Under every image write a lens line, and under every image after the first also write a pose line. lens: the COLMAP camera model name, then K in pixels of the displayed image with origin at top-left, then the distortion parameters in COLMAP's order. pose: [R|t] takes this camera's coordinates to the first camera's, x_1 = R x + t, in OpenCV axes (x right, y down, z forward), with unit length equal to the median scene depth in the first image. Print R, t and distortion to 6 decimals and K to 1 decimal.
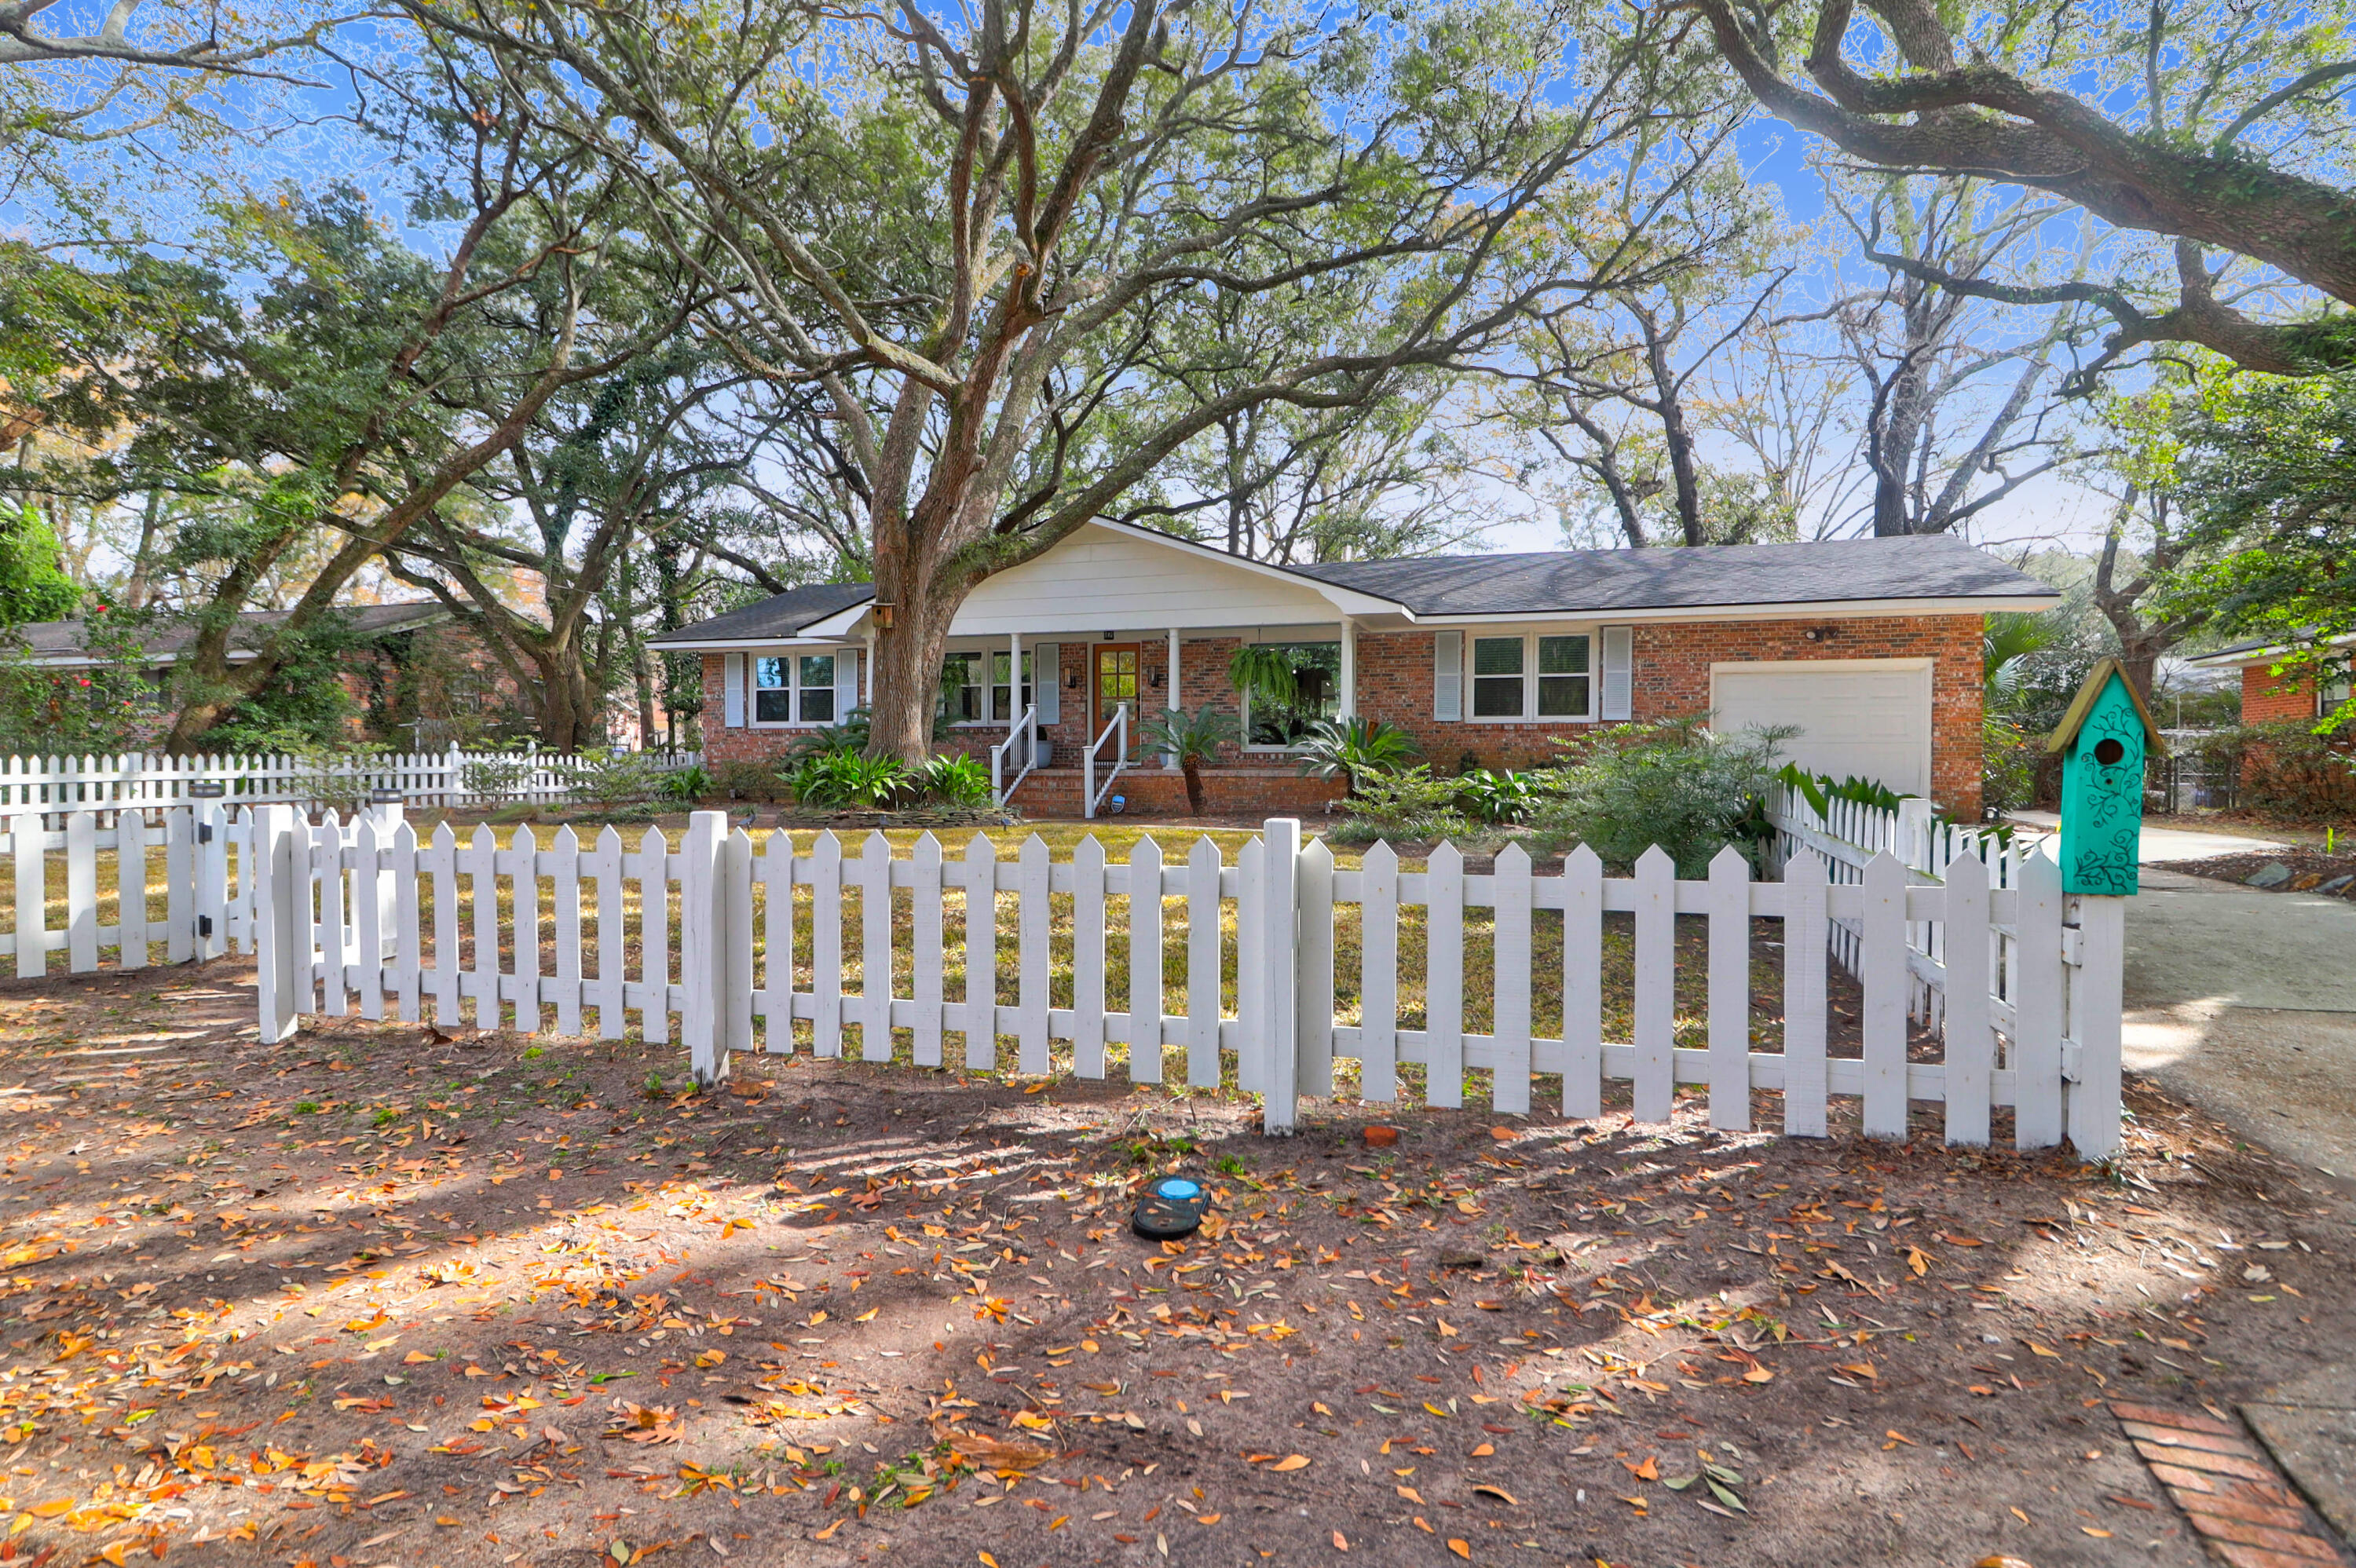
lens RADIAL K [[1218.0, 0, 1179.3], [0, 1218.0, 788.8], [0, 0, 1]] dist [-0.007900, -0.006254]
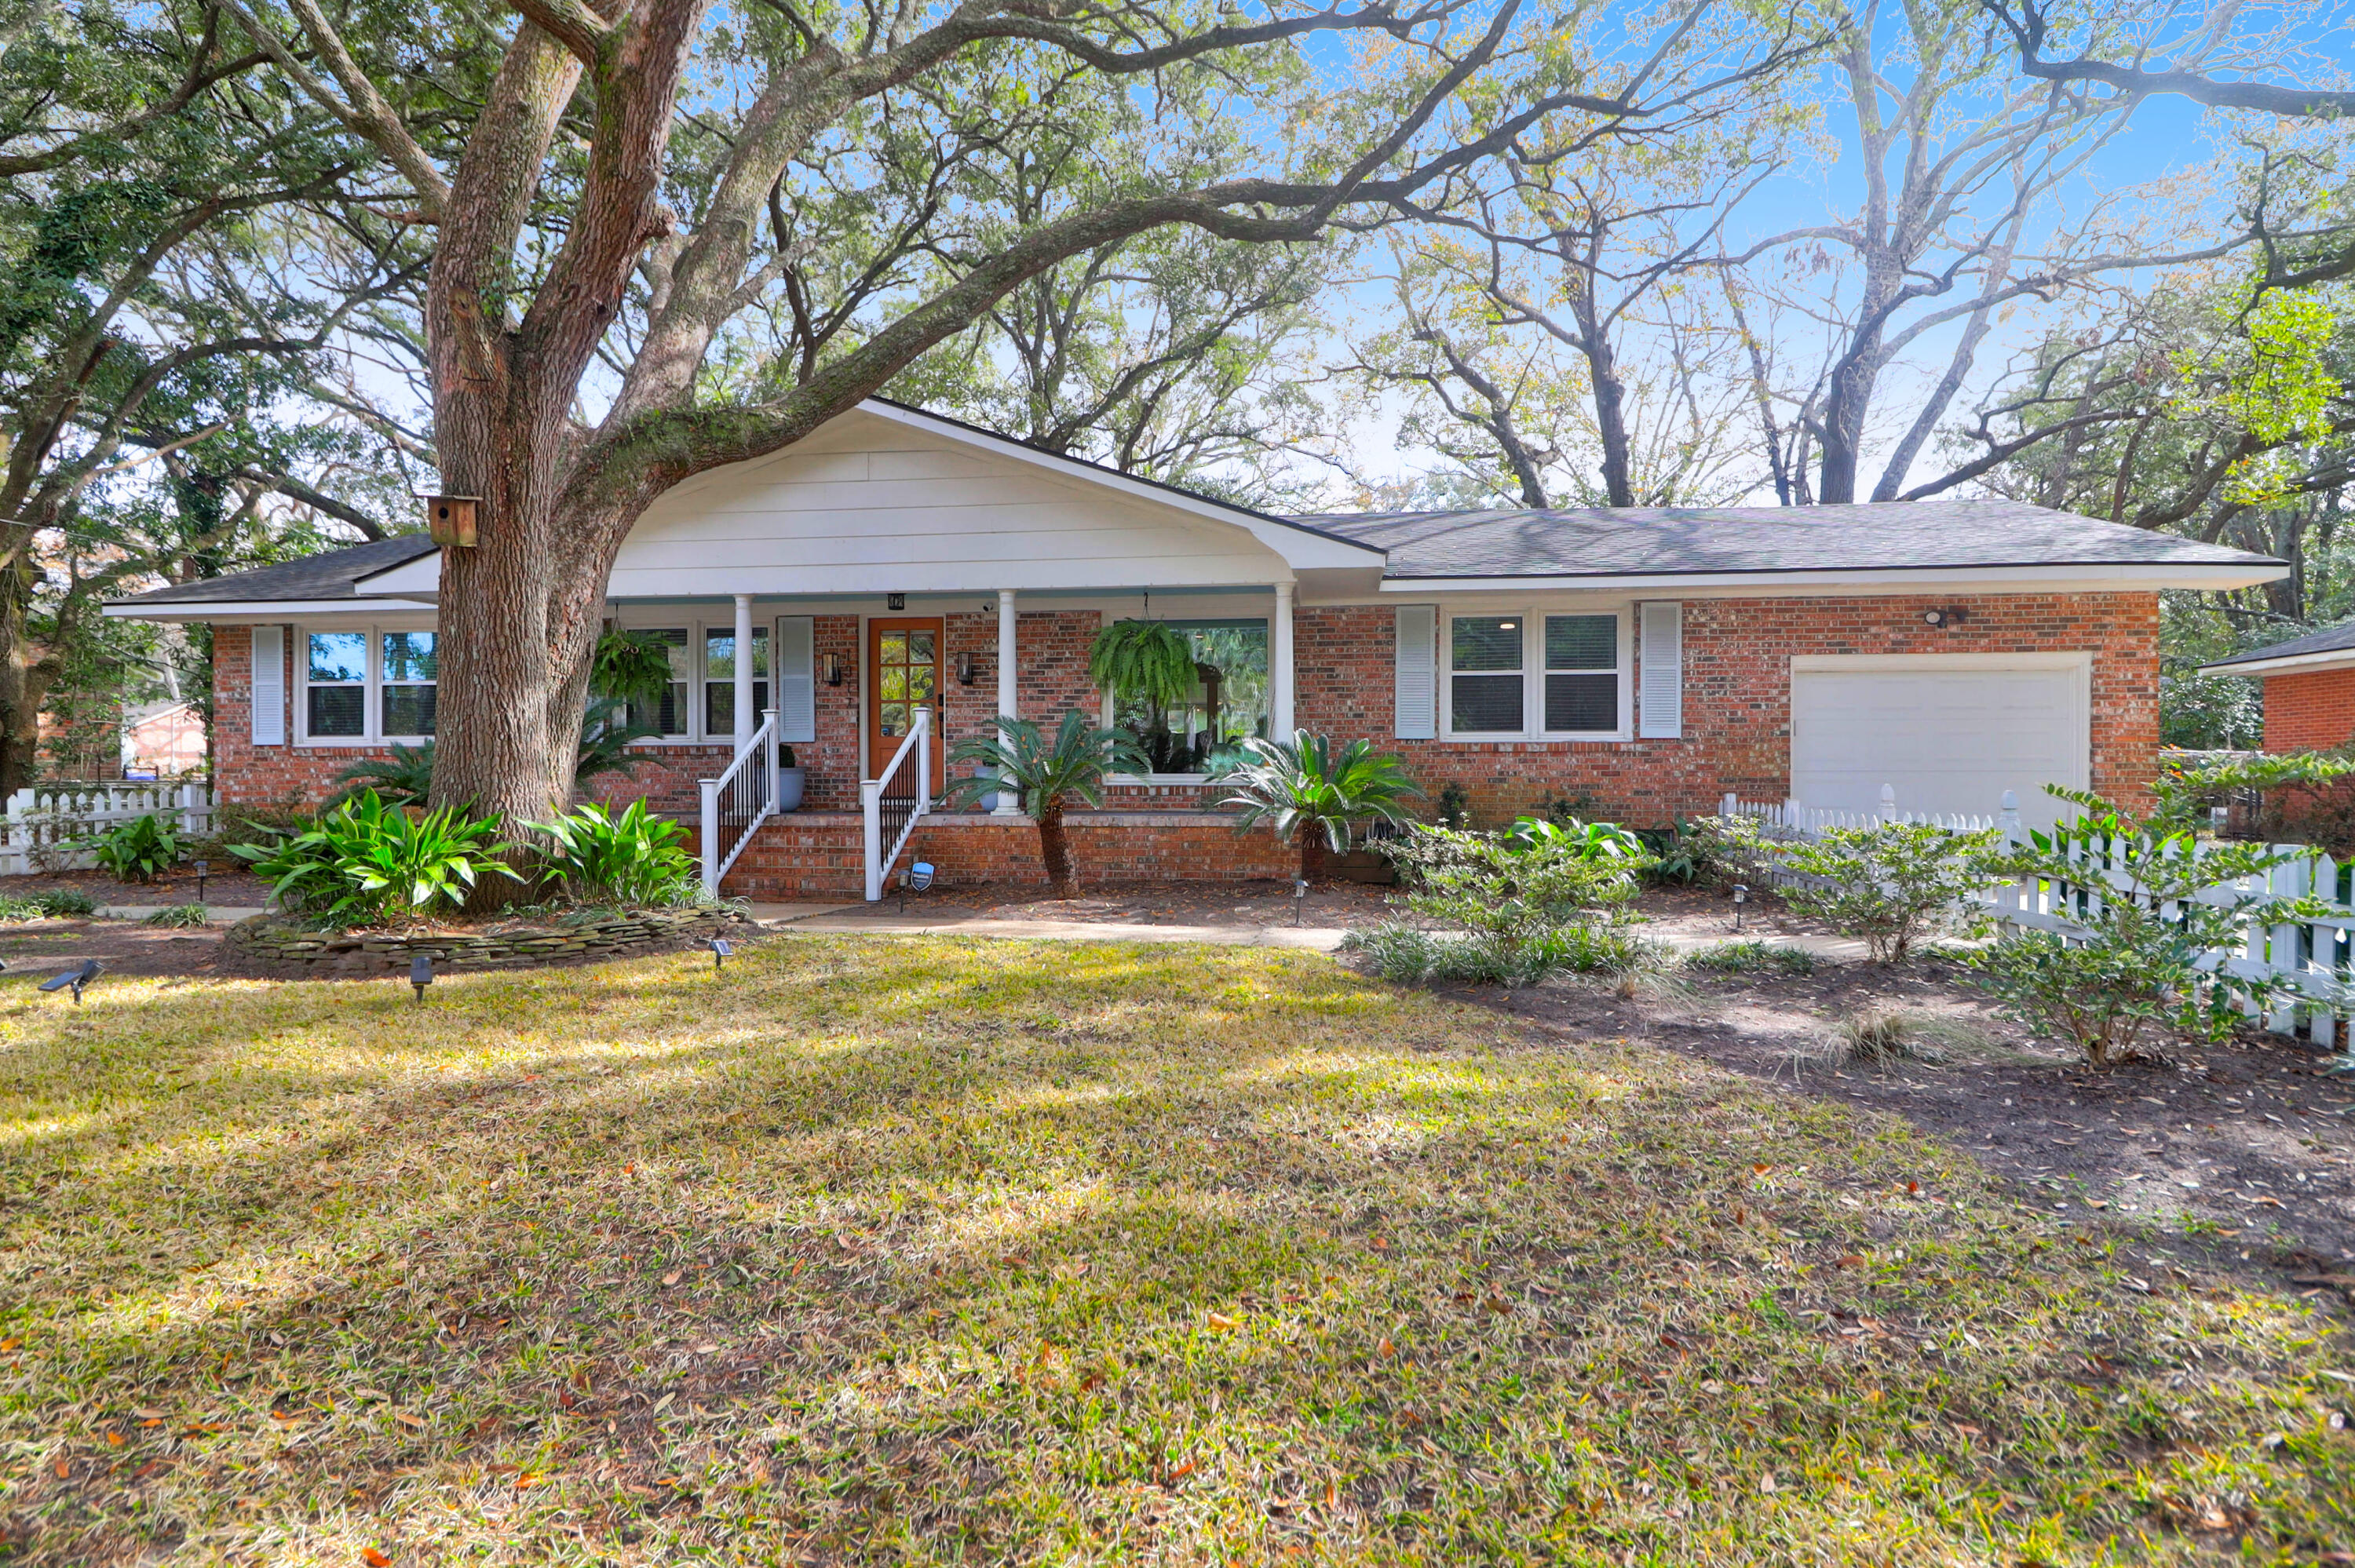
lens RADIAL K [[1260.2, 0, 1180.1], [0, 1260.2, 789.1], [0, 0, 1]] dist [-0.004832, -0.005021]
pose [[0.980414, -0.005632, 0.196866, -0.044725], [0.008031, 0.999903, -0.011389, -0.020918], [-0.196782, 0.012747, 0.980364, 0.342771]]
